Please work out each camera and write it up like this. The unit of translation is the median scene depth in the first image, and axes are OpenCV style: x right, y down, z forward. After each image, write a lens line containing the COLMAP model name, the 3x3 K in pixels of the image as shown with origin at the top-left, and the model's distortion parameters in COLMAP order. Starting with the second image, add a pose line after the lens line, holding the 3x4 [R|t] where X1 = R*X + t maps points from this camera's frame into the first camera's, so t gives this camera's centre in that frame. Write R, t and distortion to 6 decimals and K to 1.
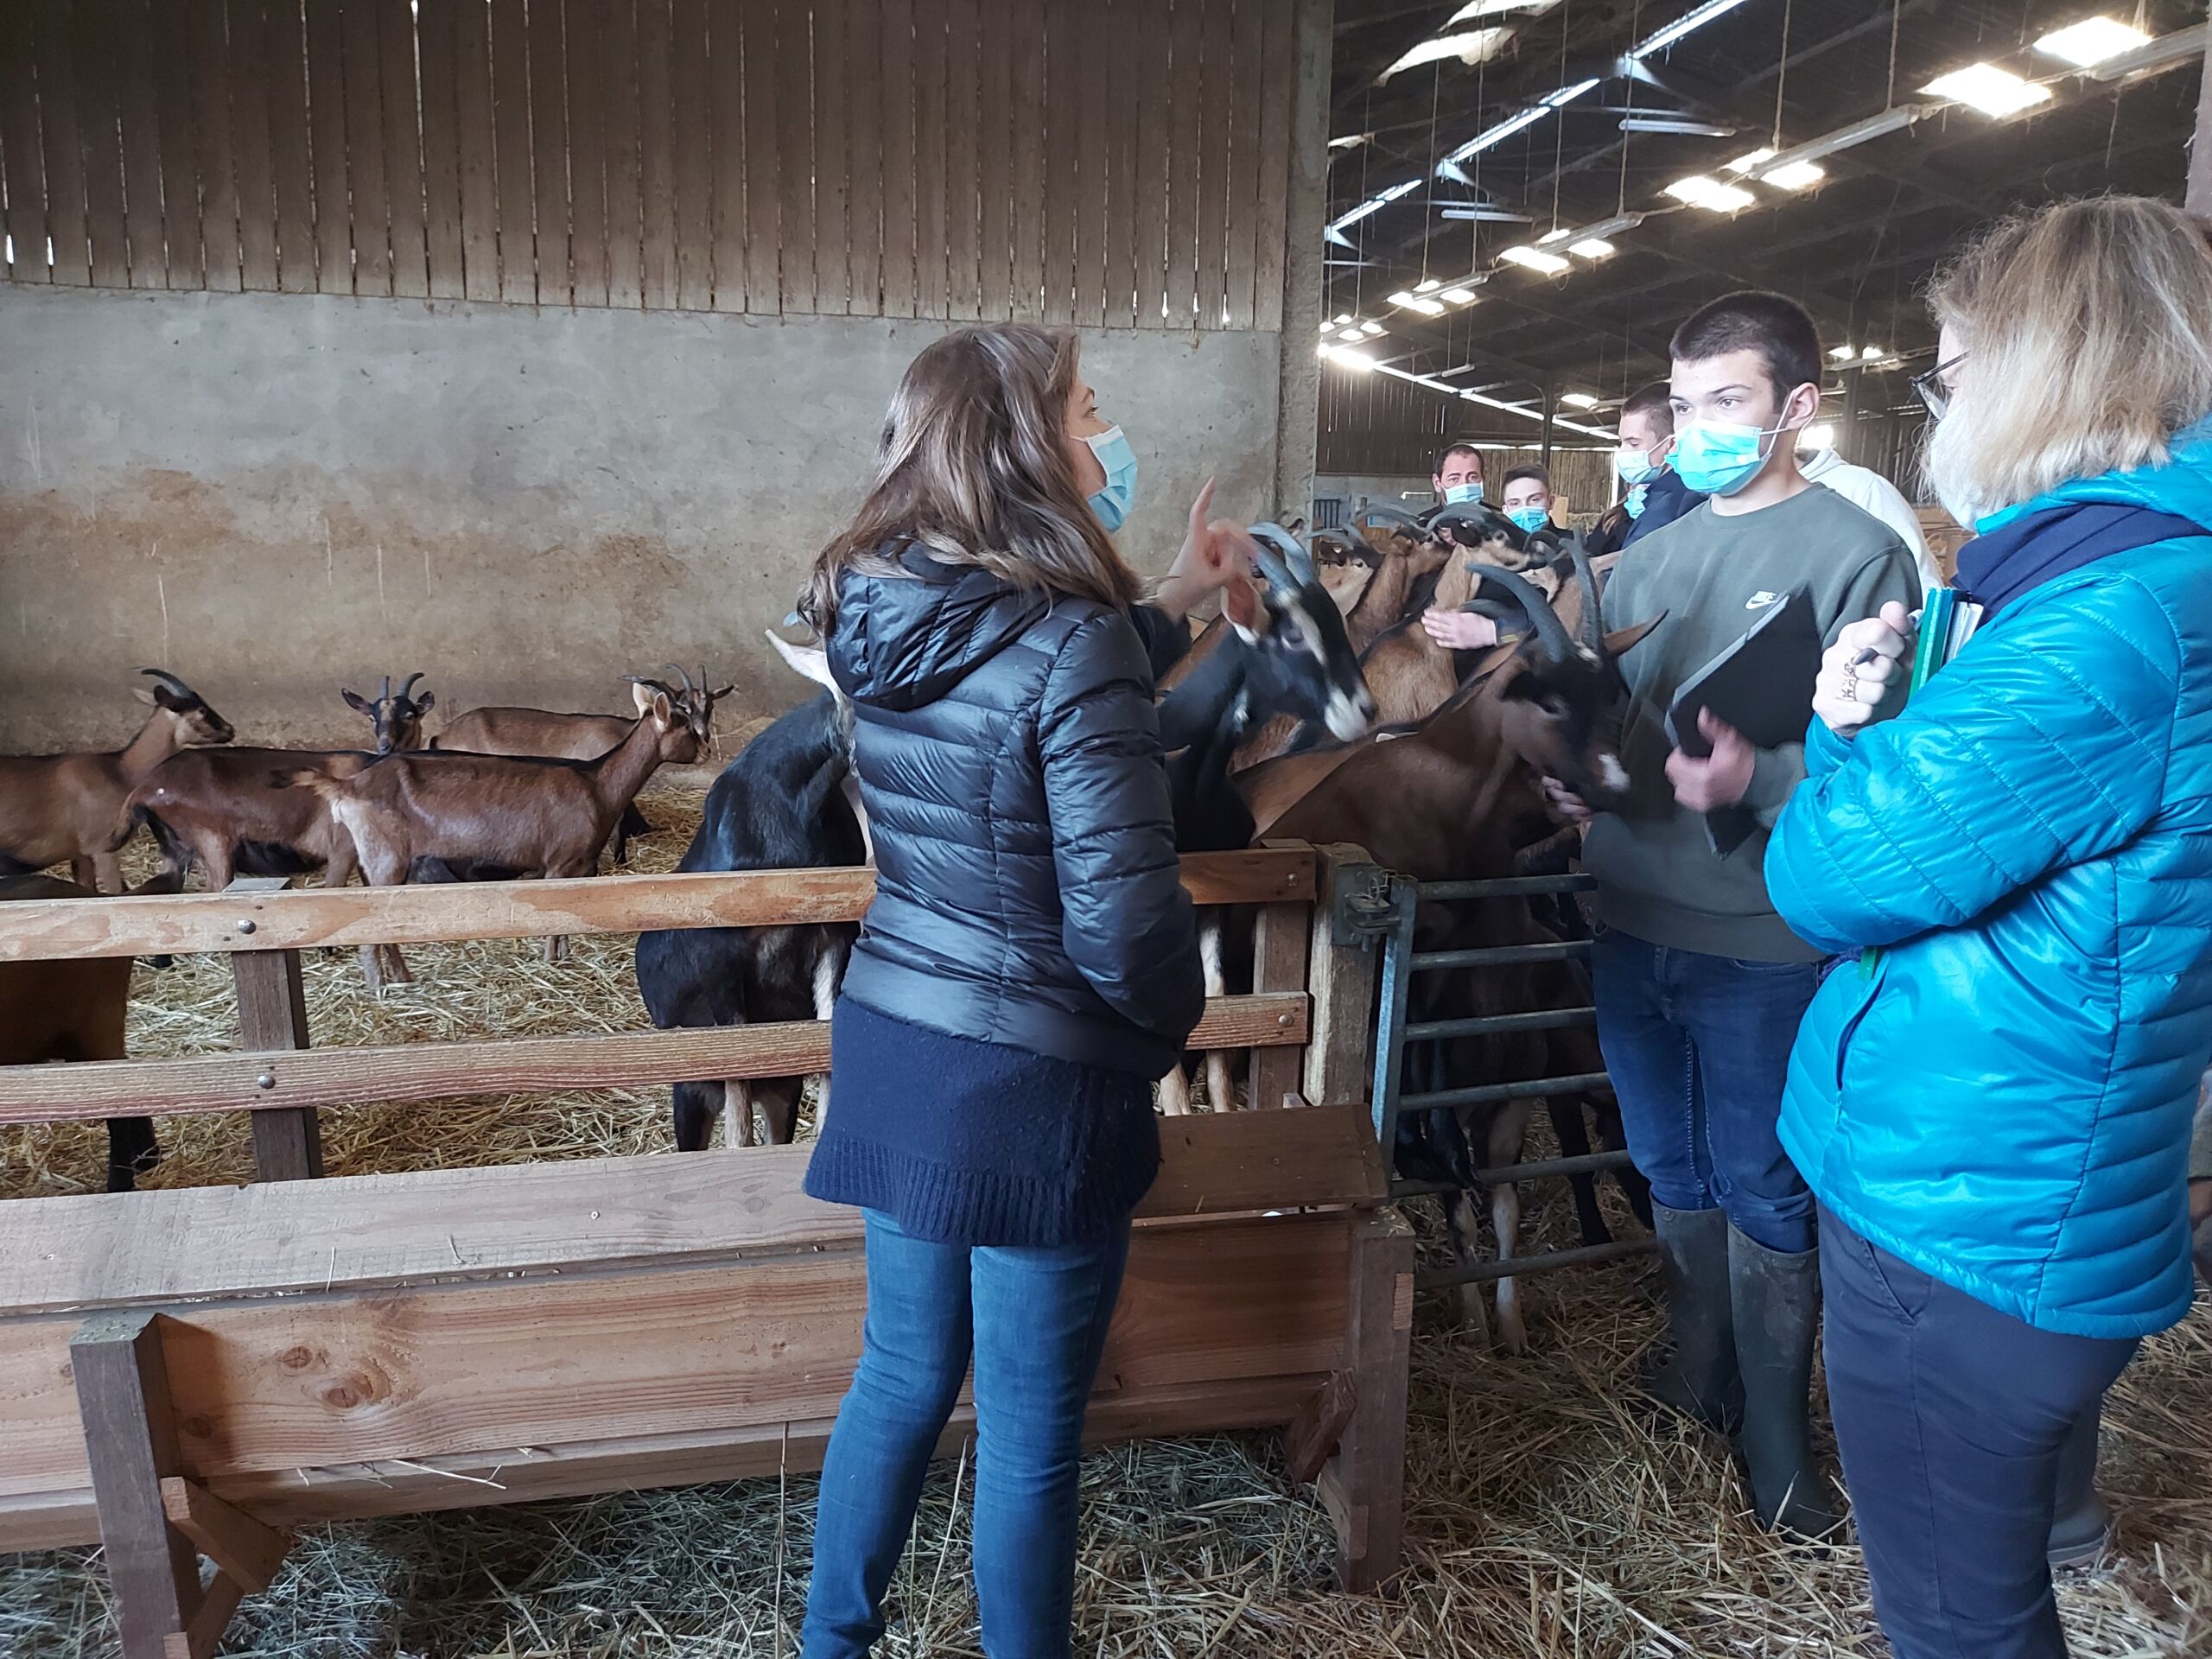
lens RADIAL K [[1523.4, 0, 1105.3], [0, 1523.4, 832.9], [0, 0, 1]] dist [0.023331, -0.027841]
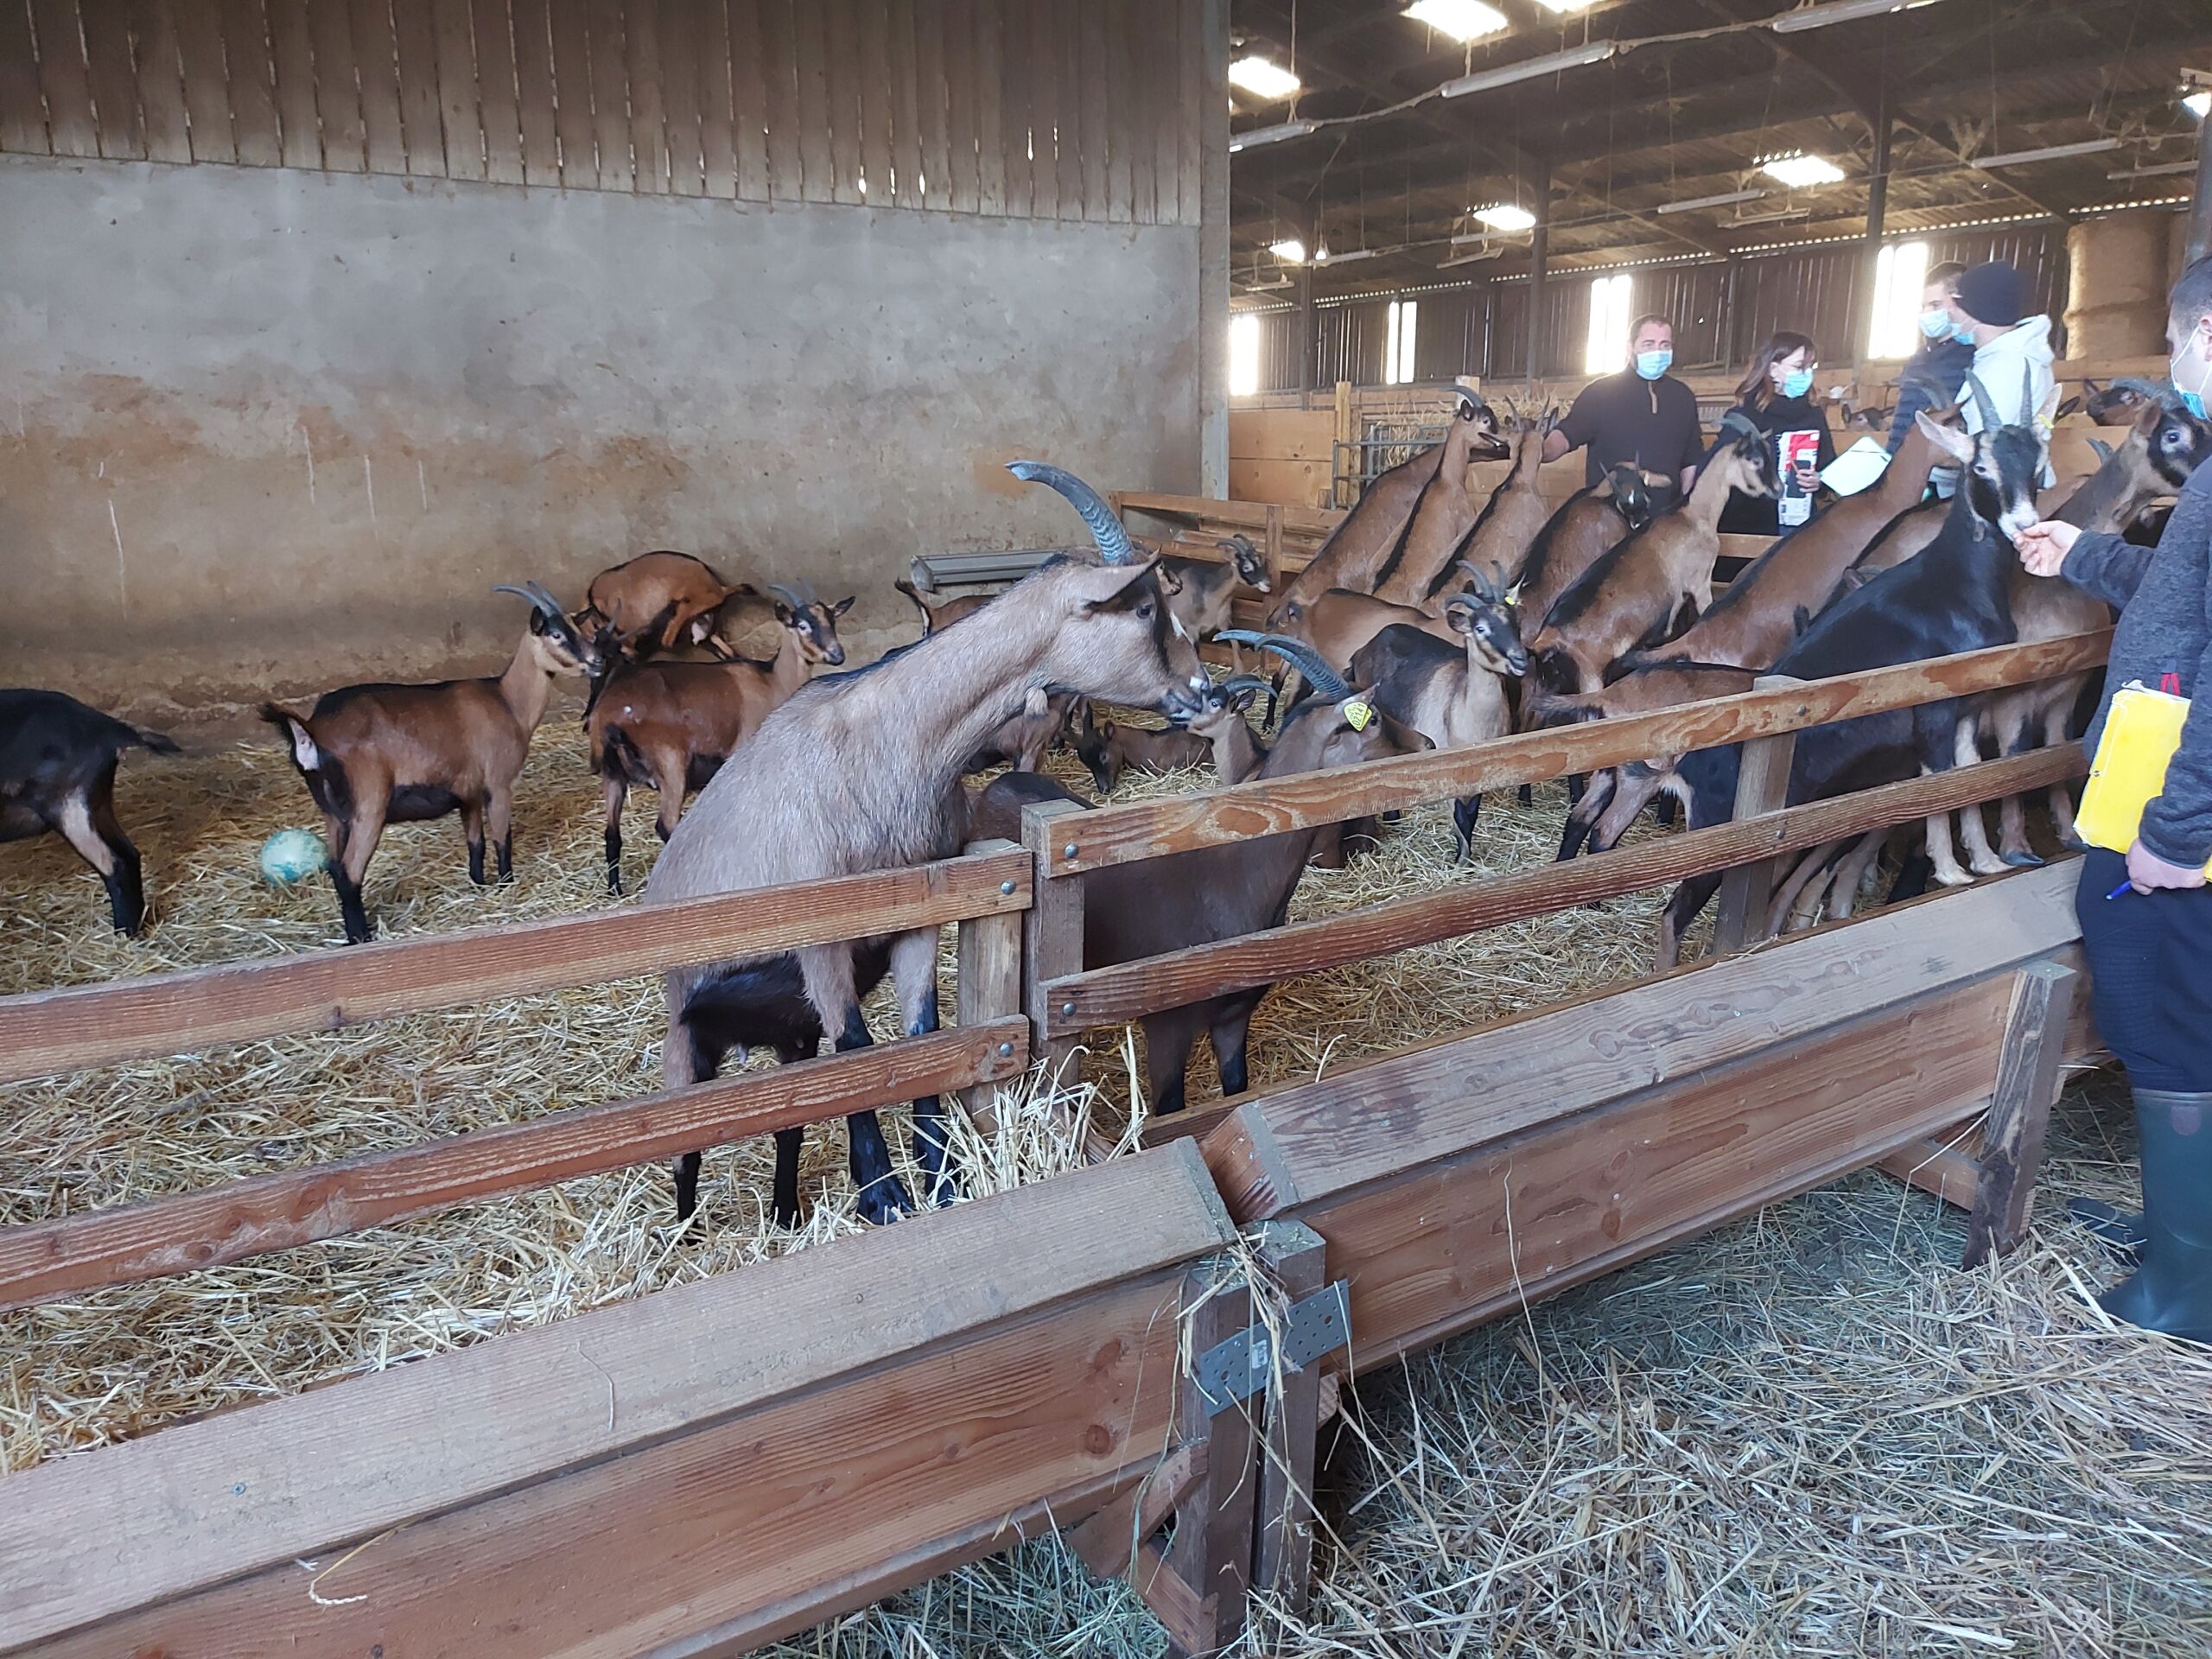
lens RADIAL K [[1523.4, 0, 1095.9], [0, 1523.4, 817.2], [0, 0, 1]] dist [0.023331, -0.027841]
pose [[0.931921, -0.117862, 0.342976, -0.410247], [0.098925, 0.992468, 0.072262, -0.000156], [-0.348909, -0.033413, 0.936561, 0.003533]]
